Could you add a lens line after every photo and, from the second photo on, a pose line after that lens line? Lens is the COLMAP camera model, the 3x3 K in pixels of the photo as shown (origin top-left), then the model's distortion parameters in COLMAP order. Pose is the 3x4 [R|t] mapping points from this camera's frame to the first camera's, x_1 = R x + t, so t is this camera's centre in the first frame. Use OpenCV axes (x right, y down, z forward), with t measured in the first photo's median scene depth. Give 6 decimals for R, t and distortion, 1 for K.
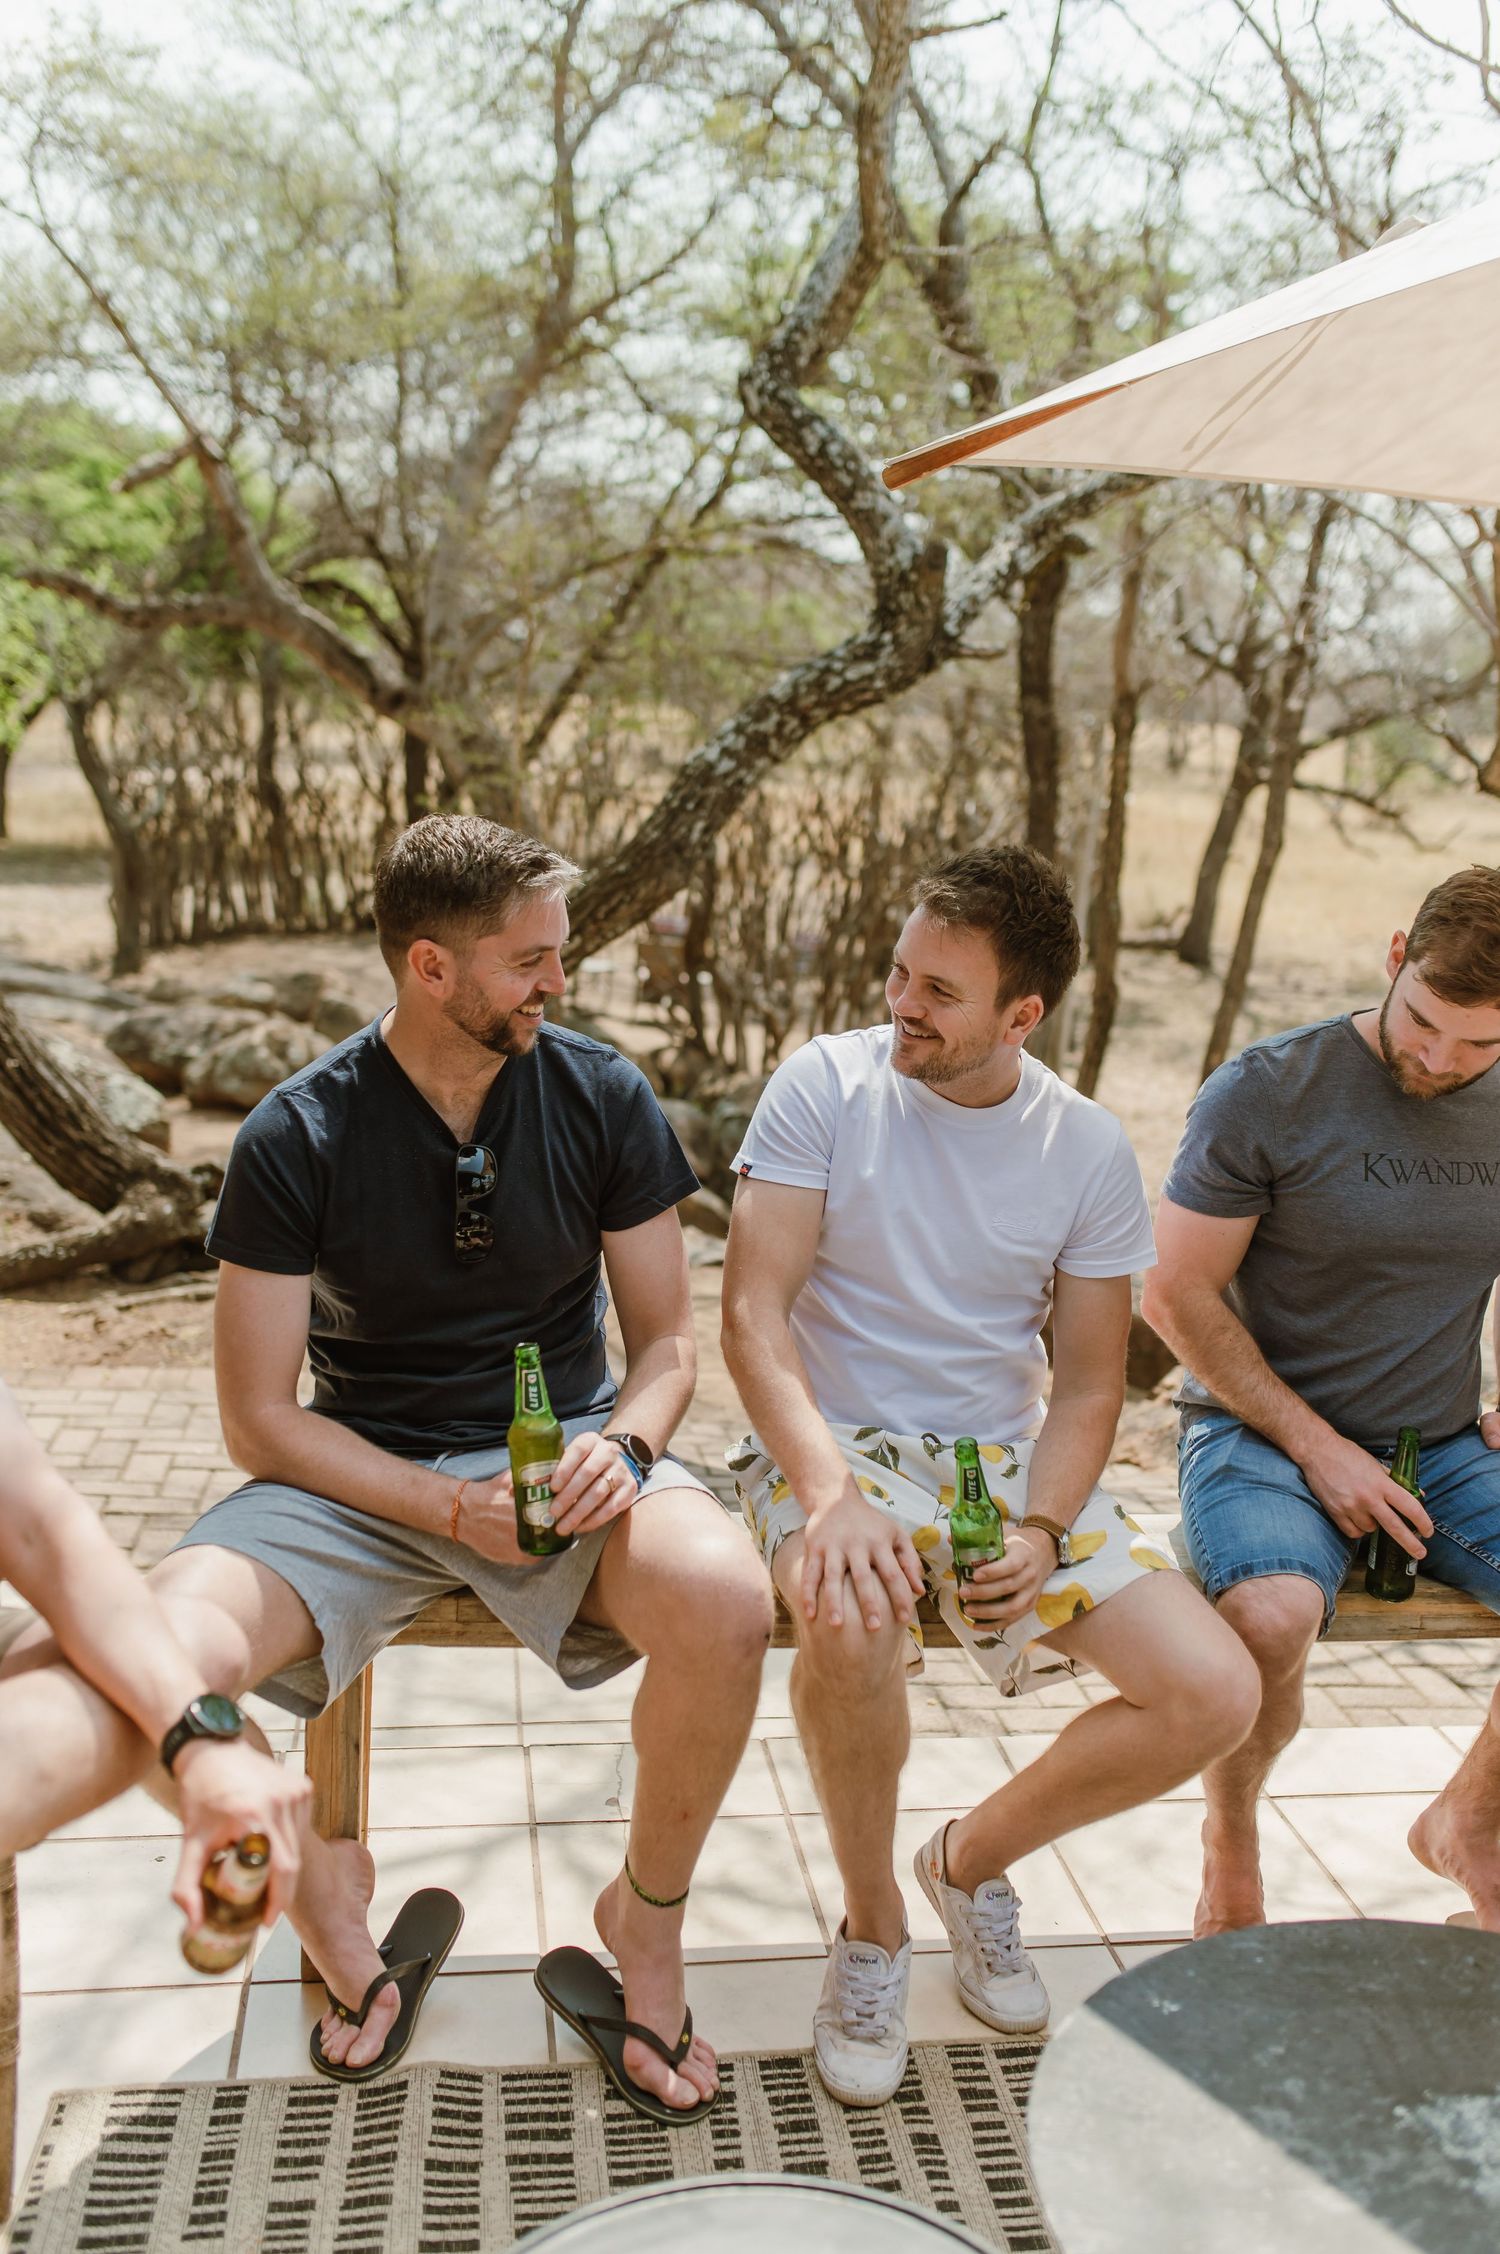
lens RADIAL K [[2141.1, 0, 755.5], [0, 2141.1, 1115.3], [0, 0, 1]] dist [0.042141, 0.000000]
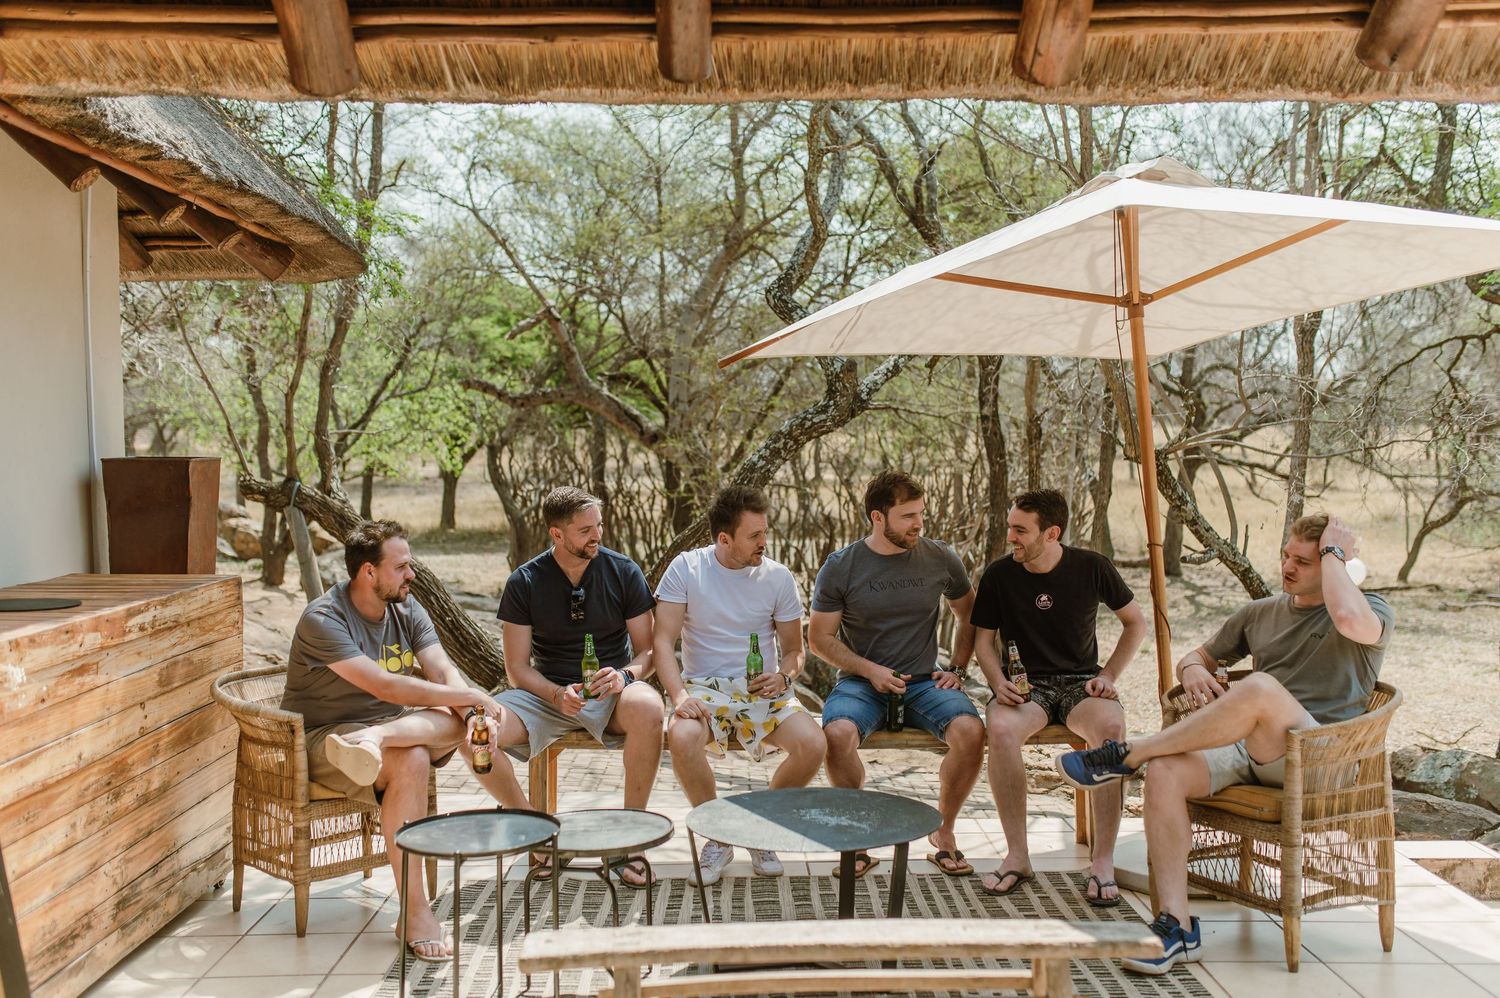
lens RADIAL K [[1424.8, 0, 752.2], [0, 1424.8, 493.5], [0, 0, 1]] dist [0.042141, 0.000000]
pose [[0.991158, -0.040268, -0.126429, 0.072325], [0.021503, 0.988989, -0.146416, 0.036468], [0.130933, 0.142403, 0.981111, -0.192645]]
